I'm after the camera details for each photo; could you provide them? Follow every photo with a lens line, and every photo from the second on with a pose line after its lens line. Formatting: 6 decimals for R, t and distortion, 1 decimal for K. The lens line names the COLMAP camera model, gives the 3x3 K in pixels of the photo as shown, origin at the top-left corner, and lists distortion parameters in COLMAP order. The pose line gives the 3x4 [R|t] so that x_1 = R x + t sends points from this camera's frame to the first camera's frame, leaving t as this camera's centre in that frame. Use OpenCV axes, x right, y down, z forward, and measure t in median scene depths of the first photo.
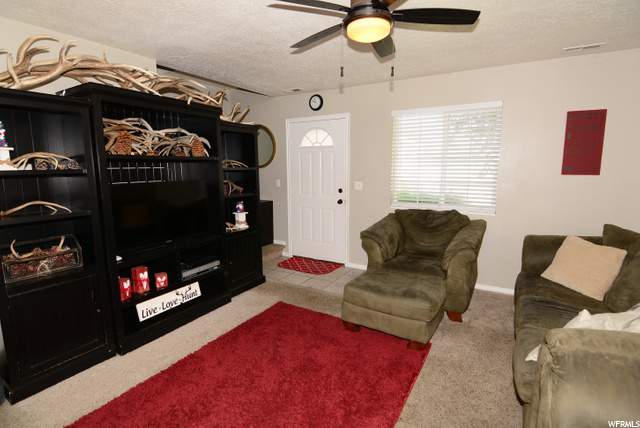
lens RADIAL K [[316.7, 0, 324.7], [0, 316.7, 215.5], [0, 0, 1]] dist [-0.011161, -0.004625]
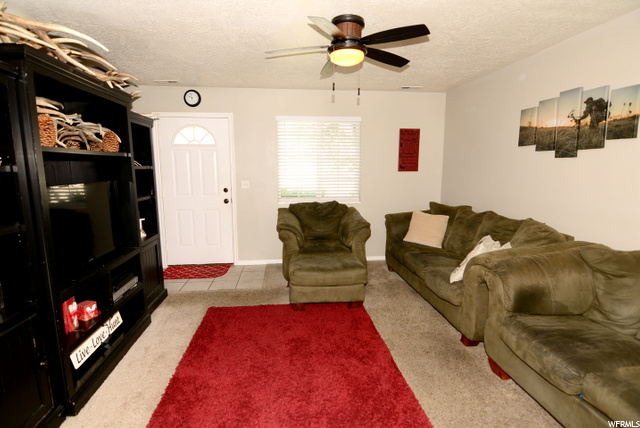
lens RADIAL K [[316.7, 0, 325.8], [0, 316.7, 214.3], [0, 0, 1]] dist [-0.011161, -0.004625]
pose [[0.798567, -0.086634, 0.595639, -0.428031], [0.090902, 0.995596, 0.022934, 0.004488], [-0.595003, 0.035831, 0.802925, 0.025020]]
